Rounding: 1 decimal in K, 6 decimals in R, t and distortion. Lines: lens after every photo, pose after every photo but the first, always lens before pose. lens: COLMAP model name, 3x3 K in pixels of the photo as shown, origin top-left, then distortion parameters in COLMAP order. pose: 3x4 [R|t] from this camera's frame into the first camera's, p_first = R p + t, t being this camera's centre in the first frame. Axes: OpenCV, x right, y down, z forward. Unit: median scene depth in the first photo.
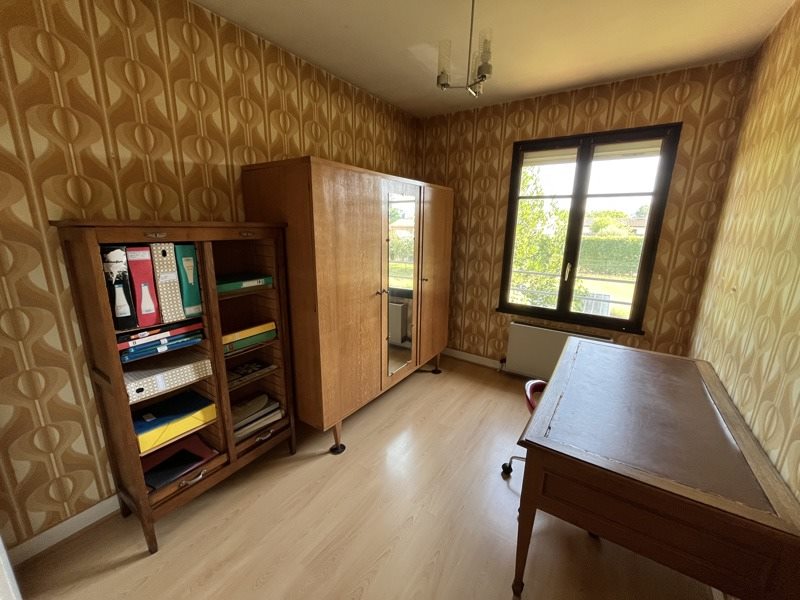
lens RADIAL K [[321.0, 0, 400.0], [0, 321.0, 300.0], [0, 0, 1]] dist [-0.000005, -0.000017]
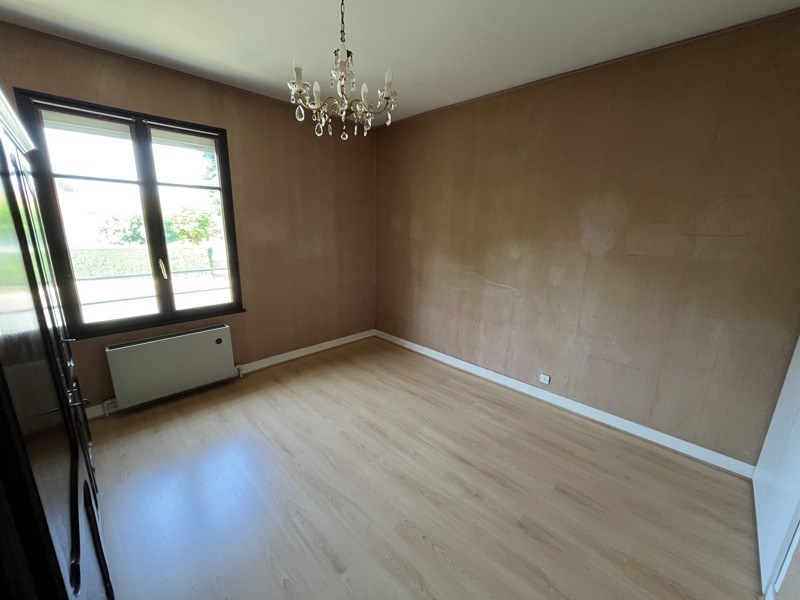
lens RADIAL K [[321.0, 0, 400.0], [0, 321.0, 300.0], [0, 0, 1]] dist [-0.000005, -0.000017]
pose [[0.204271, -0.241138, 0.948750, -0.224025], [0.215462, 0.956493, 0.196716, -0.038874], [-0.954908, 0.164236, 0.247340, 0.168042]]
